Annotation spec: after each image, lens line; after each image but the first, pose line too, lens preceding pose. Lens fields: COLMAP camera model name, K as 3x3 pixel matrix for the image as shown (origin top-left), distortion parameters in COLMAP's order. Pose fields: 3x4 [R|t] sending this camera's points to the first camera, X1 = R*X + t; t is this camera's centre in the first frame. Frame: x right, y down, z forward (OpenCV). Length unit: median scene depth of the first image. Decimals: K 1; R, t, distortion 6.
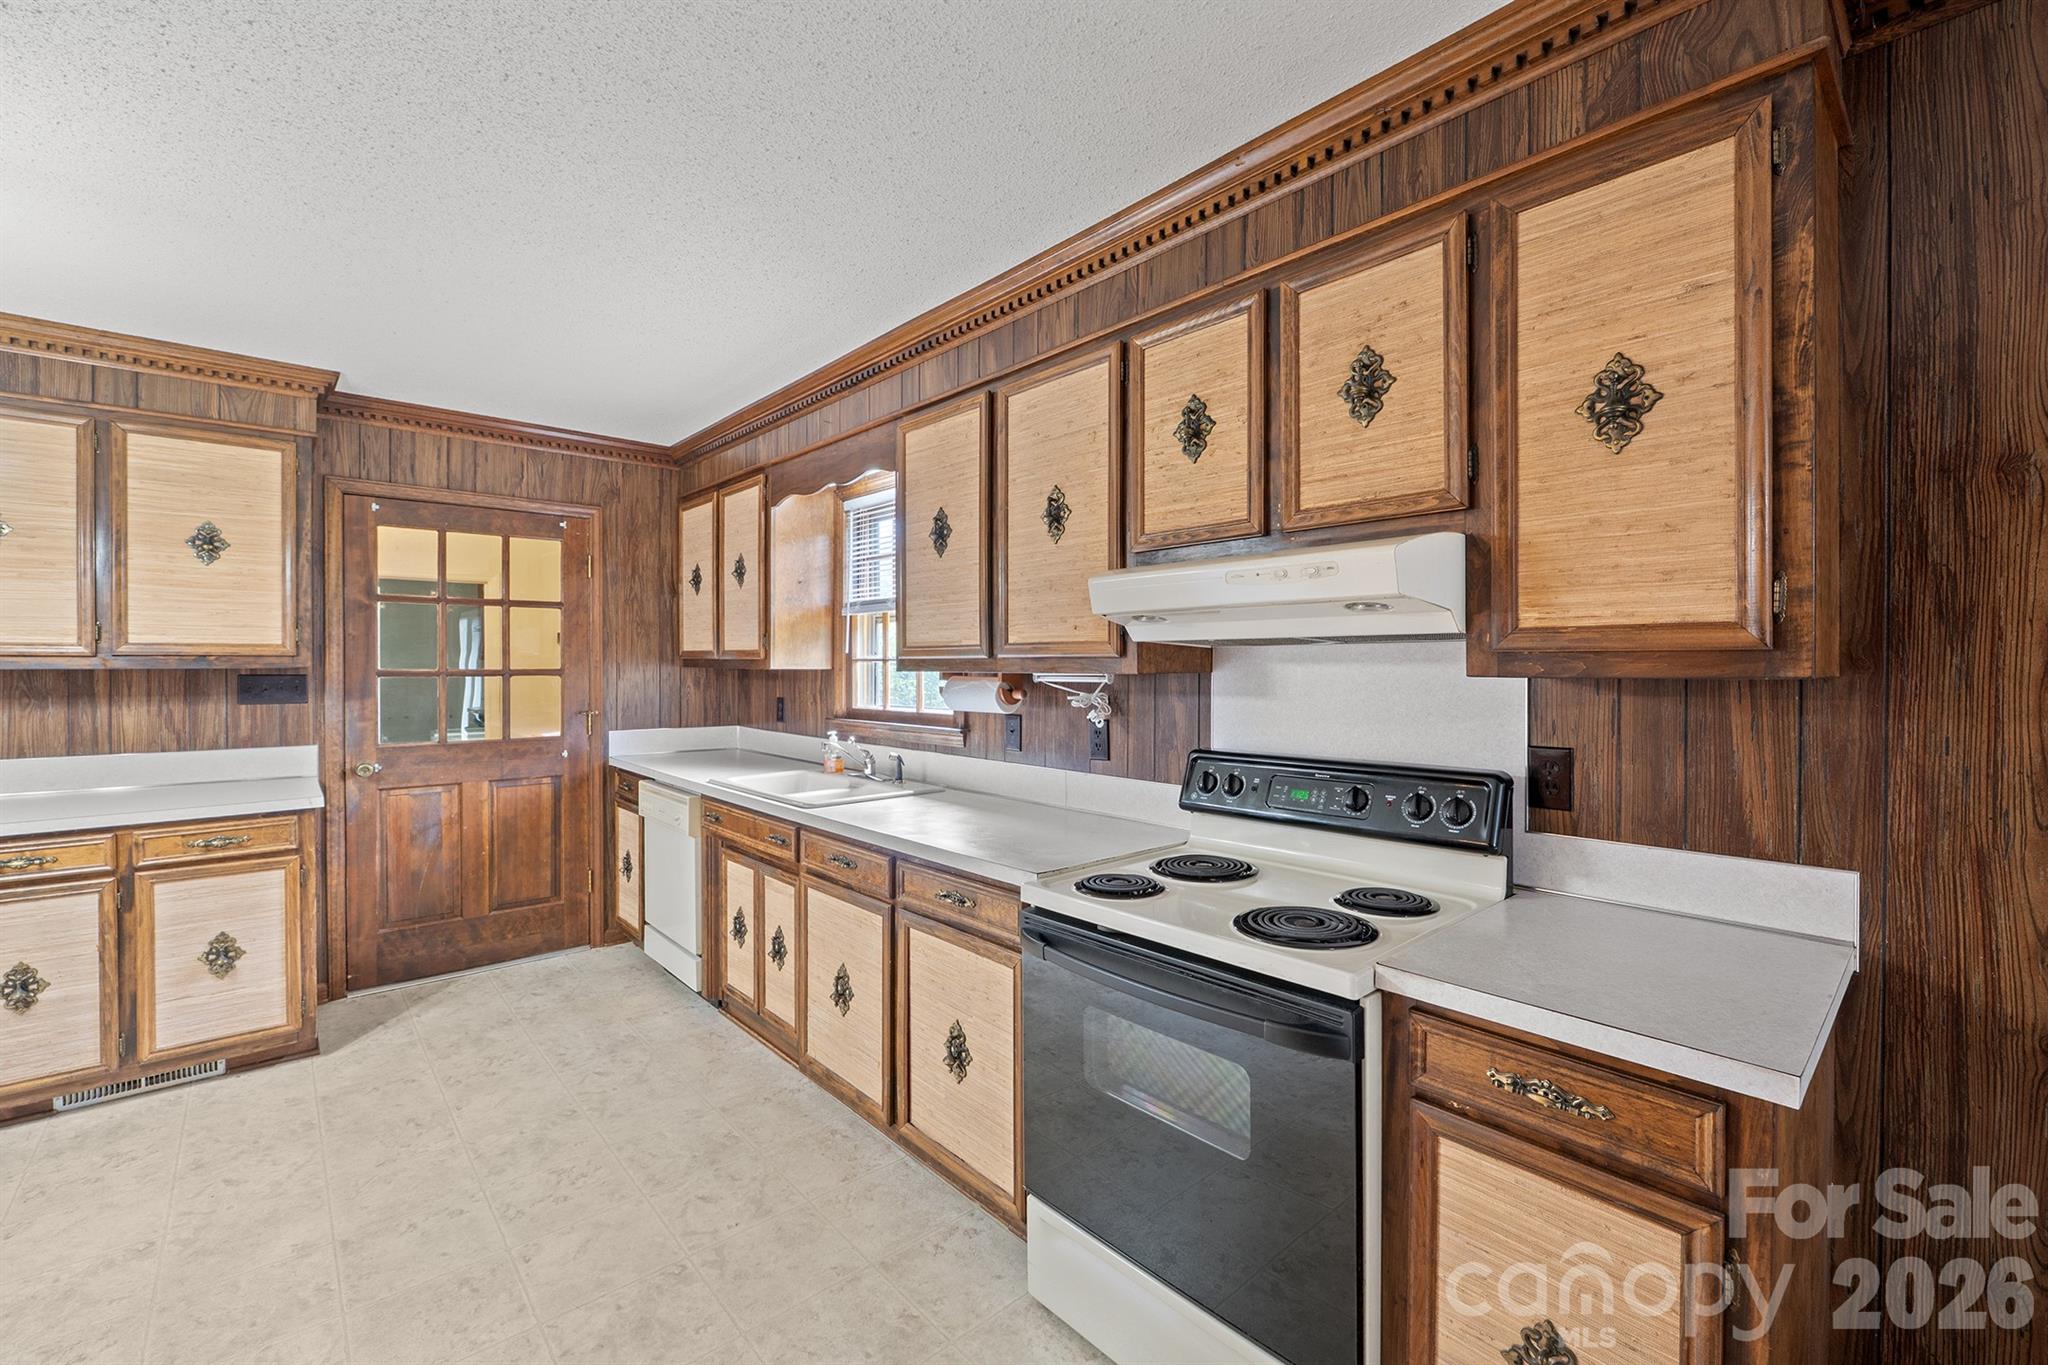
lens RADIAL K [[863.0, 0, 1031.4], [0, 863.0, 673.5], [0, 0, 1]] dist [-0.002943, -0.001265]
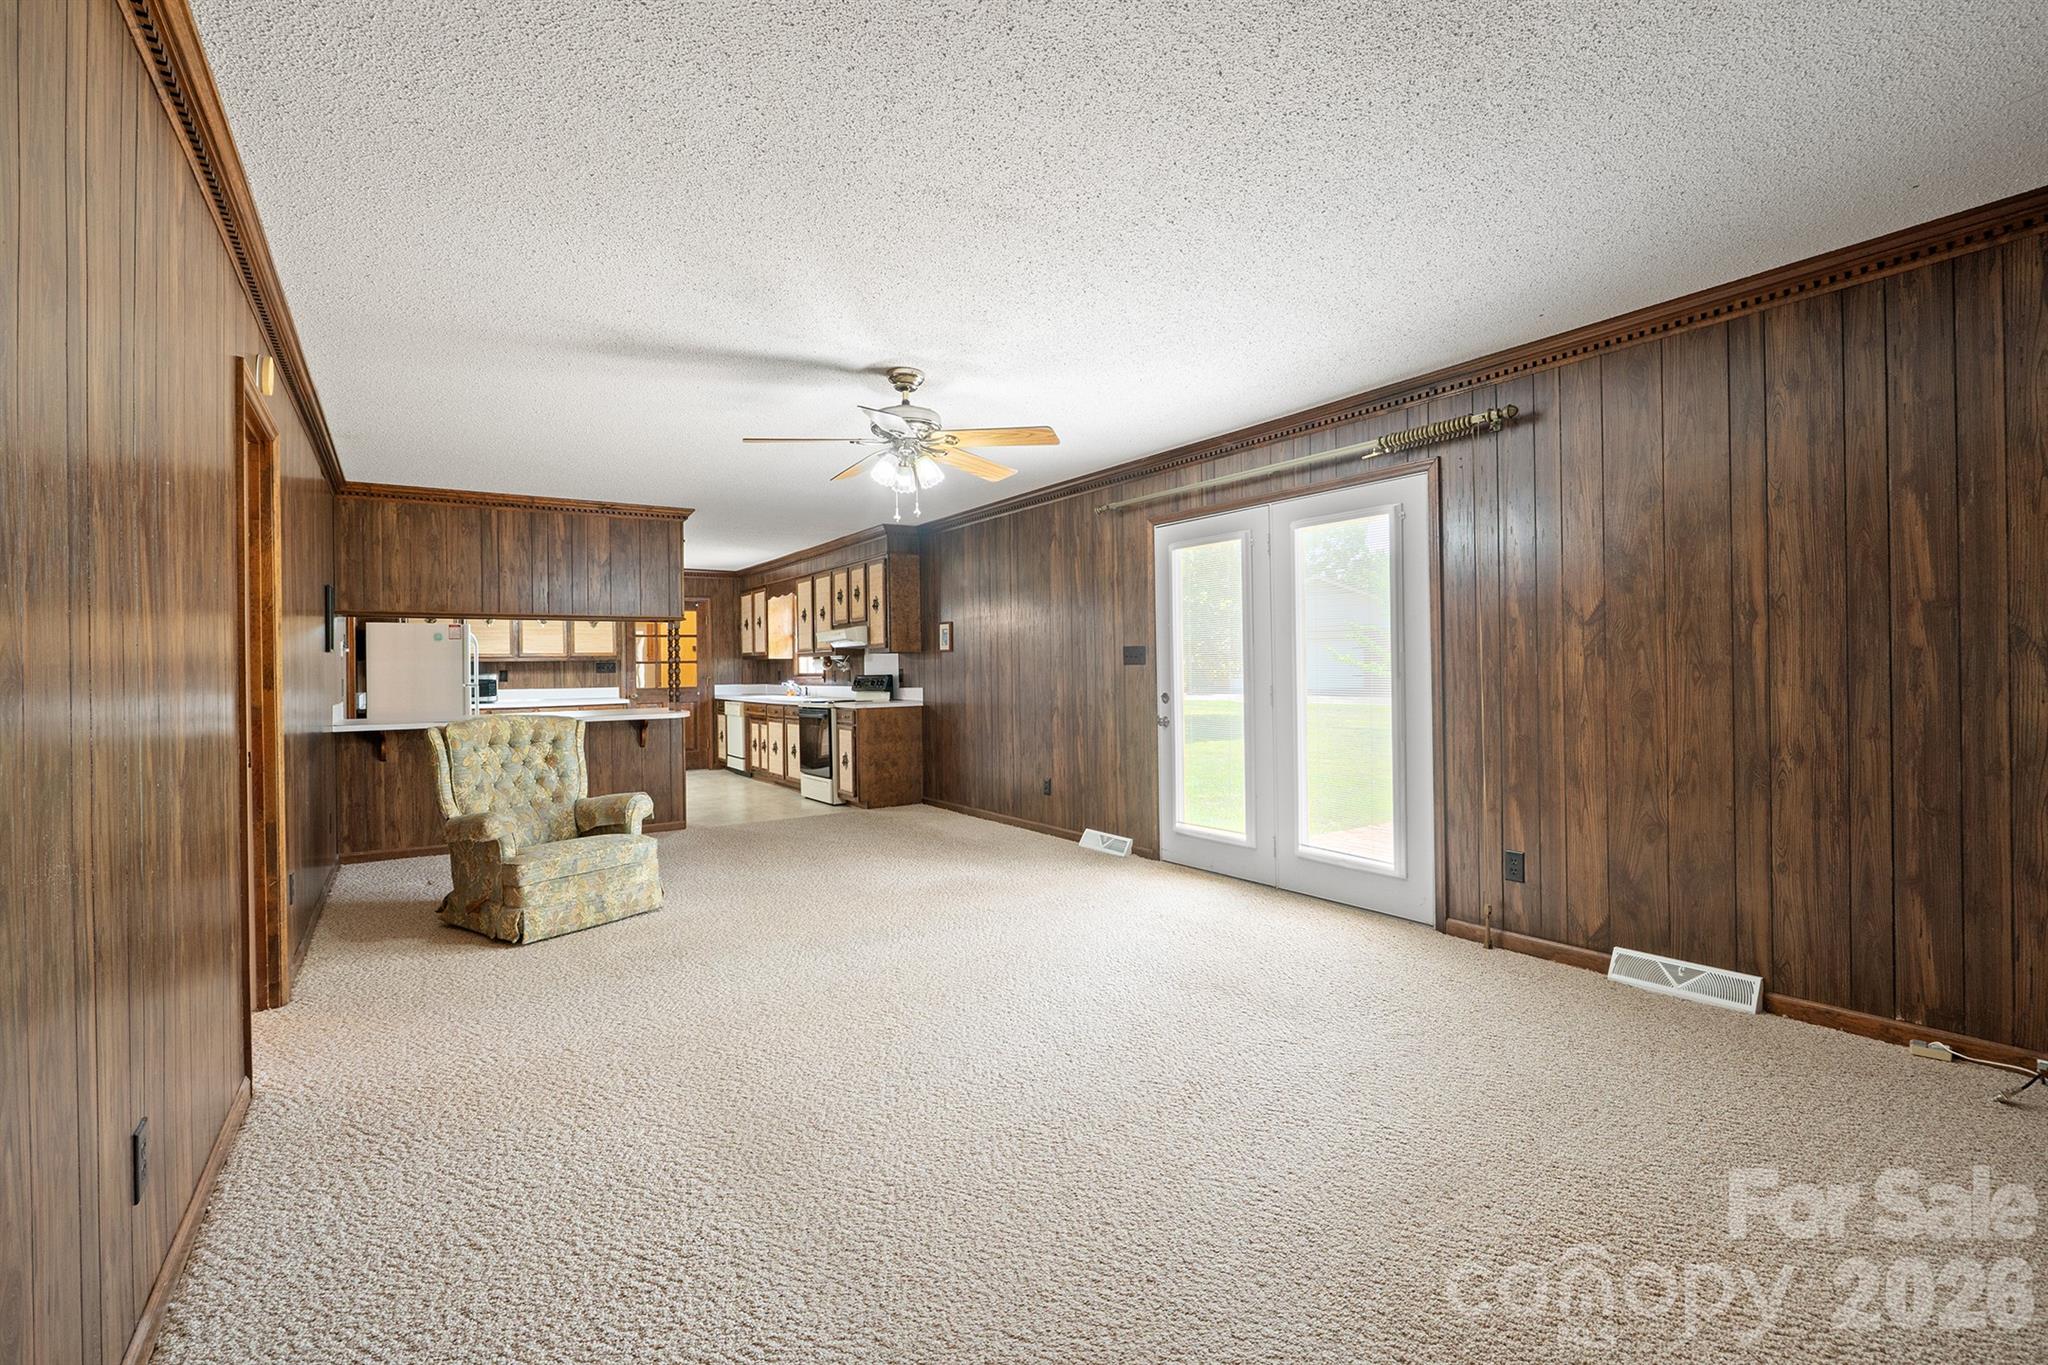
lens RADIAL K [[935.2, 0, 1029.2], [0, 935.2, 674.3], [0, 0, 1]] dist [-0.007967, 0.000988]
pose [[0.989575, -0.014337, -0.143303, 0.982752], [0.013839, 0.999894, -0.004473, 0.071799], [0.143352, 0.002443, 0.989669, -1.901178]]
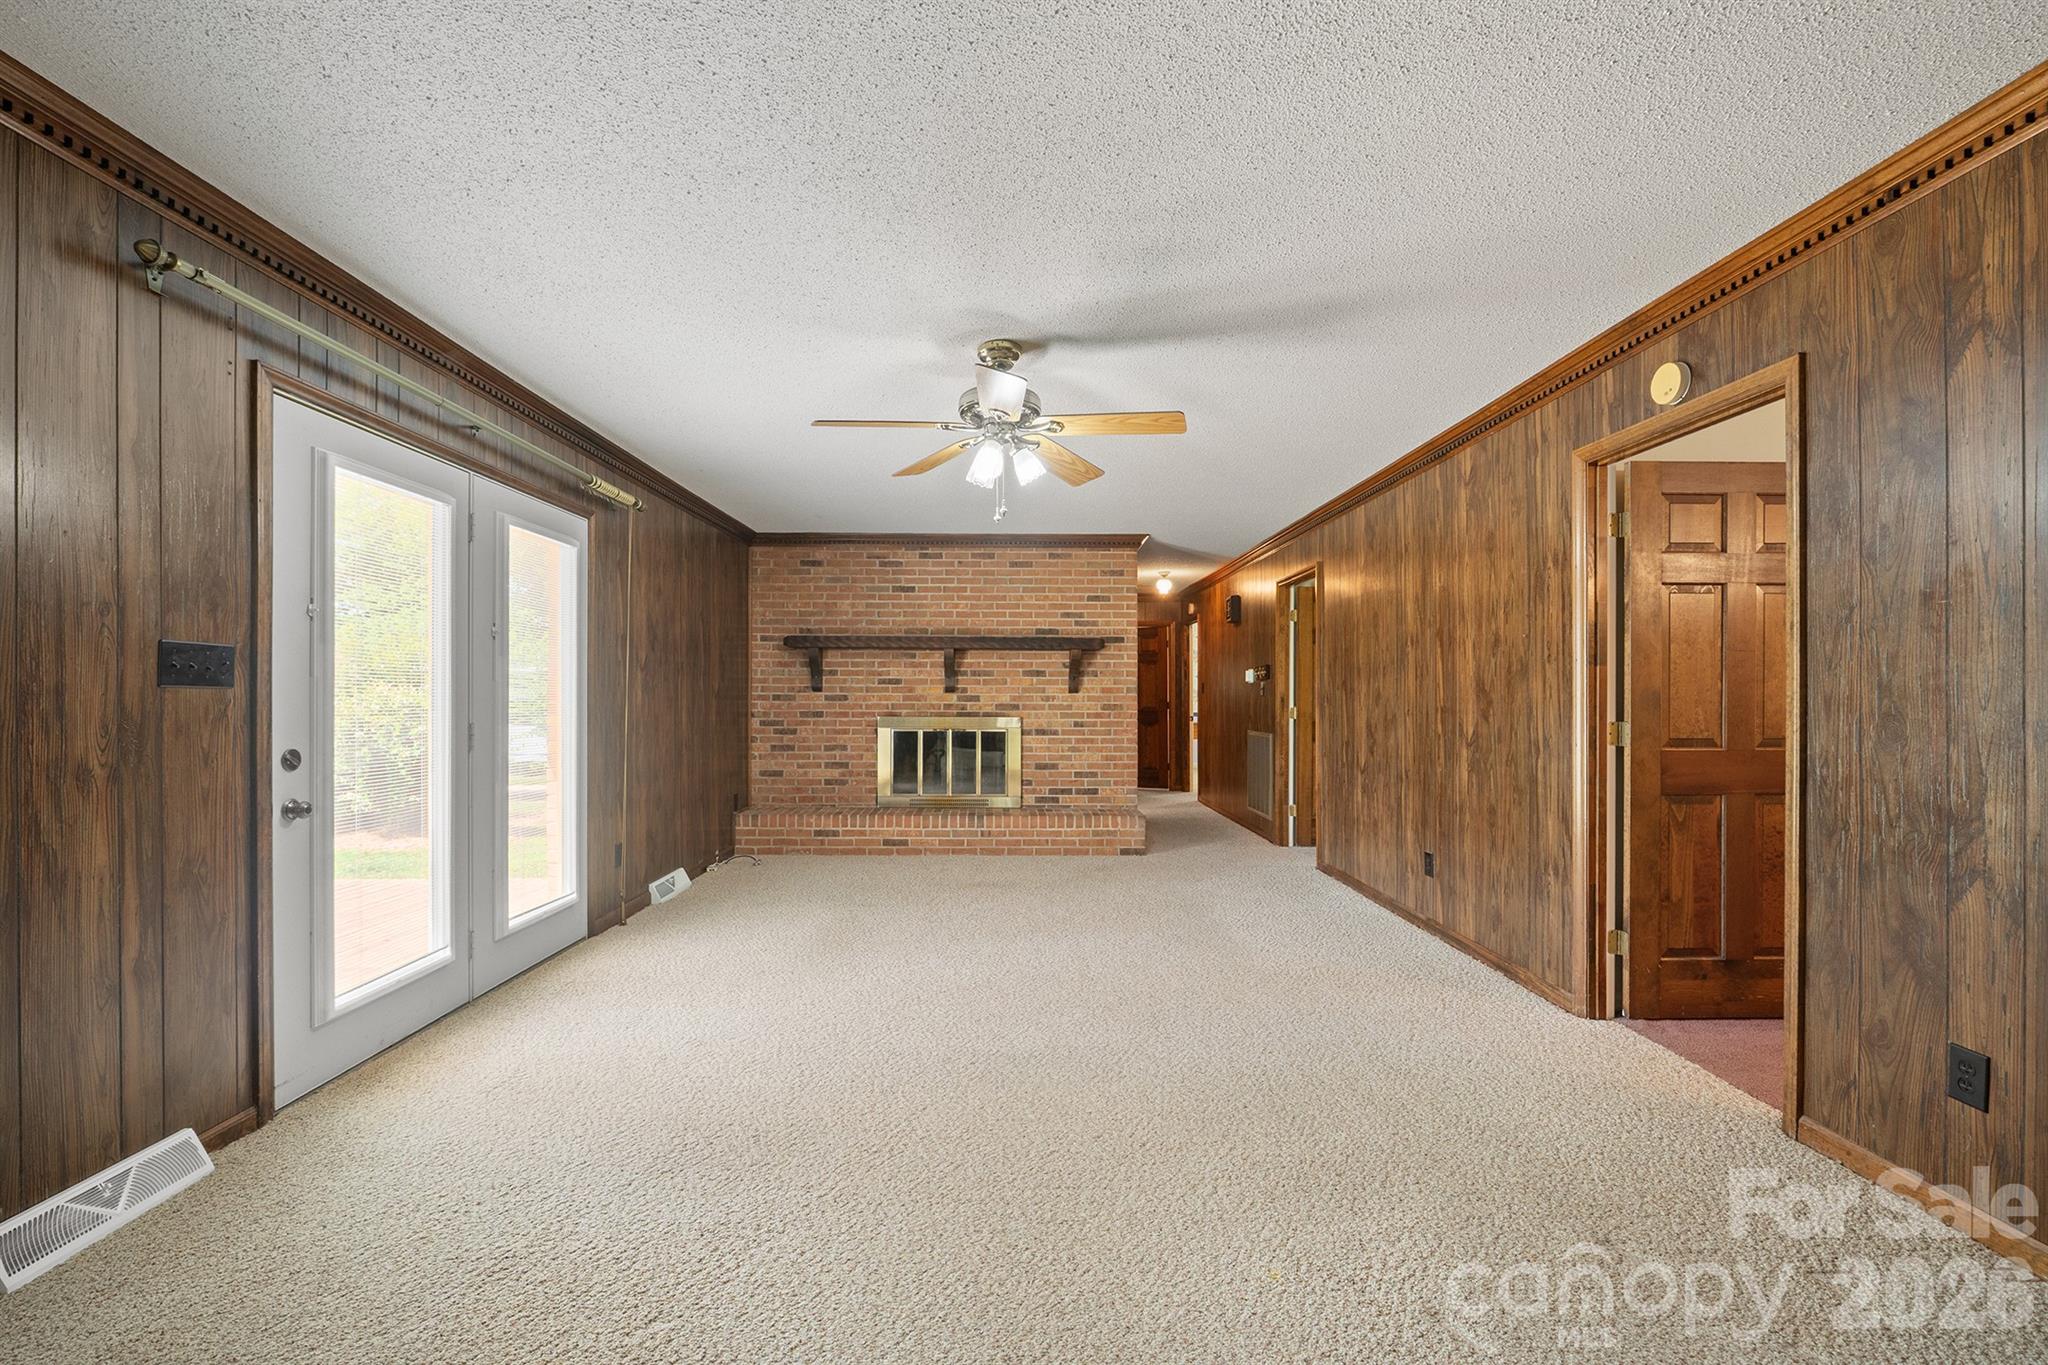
lens RADIAL K [[863.0, 0, 1014.4], [0, 863.0, 697.5], [0, 0, 1]] dist [-0.002943, -0.001265]
pose [[-0.749675, -0.002494, 0.661802, 0.070851], [0.004533, 0.999950, 0.008903, 0.053317], [-0.661791, 0.009674, -0.749626, -0.143792]]
